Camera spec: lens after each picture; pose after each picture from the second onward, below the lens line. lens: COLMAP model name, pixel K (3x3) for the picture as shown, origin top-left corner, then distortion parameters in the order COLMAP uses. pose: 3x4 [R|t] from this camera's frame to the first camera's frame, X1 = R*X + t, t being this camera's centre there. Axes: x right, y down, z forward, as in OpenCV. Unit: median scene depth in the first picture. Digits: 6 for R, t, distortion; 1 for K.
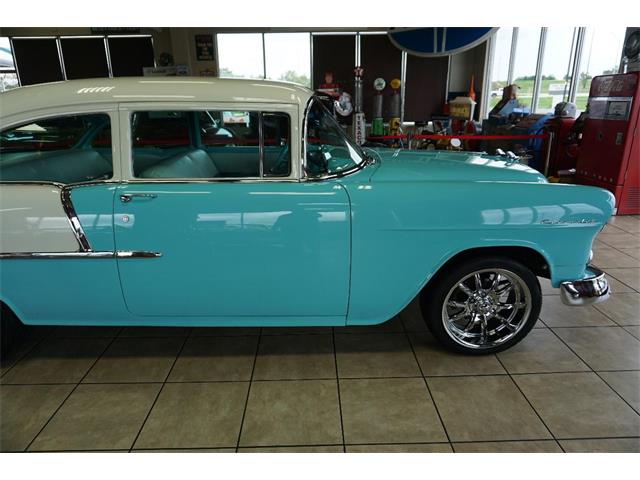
lens RADIAL K [[428.2, 0, 320.0], [0, 428.2, 240.0], [0, 0, 1]] dist [-0.029780, 0.002962]
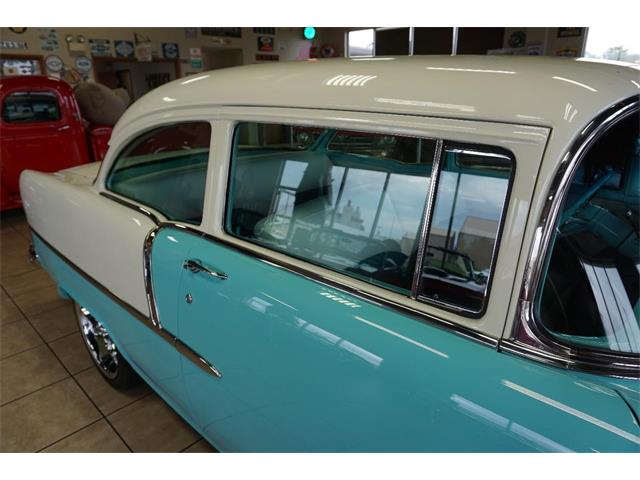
lens RADIAL K [[414.6, 0, 320.0], [0, 414.6, 240.0], [0, 0, 1]] dist [-0.004455, -0.002309]
pose [[0.701571, 0.234939, -0.672757, 0.059157], [-0.208684, 0.970435, 0.121272, -0.201001], [0.681358, 0.055313, 0.729857, 0.561929]]
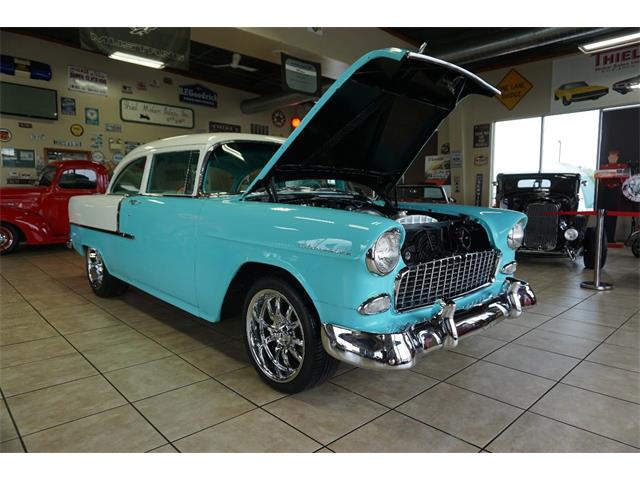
lens RADIAL K [[428.2, 0, 320.0], [0, 428.2, 240.0], [0, 0, 1]] dist [-0.029780, 0.002962]
pose [[0.660389, 0.084444, -0.746160, 1.084901], [-0.247927, 0.962456, -0.110505, 0.038793], [0.708815, 0.257970, 0.656531, 0.371117]]
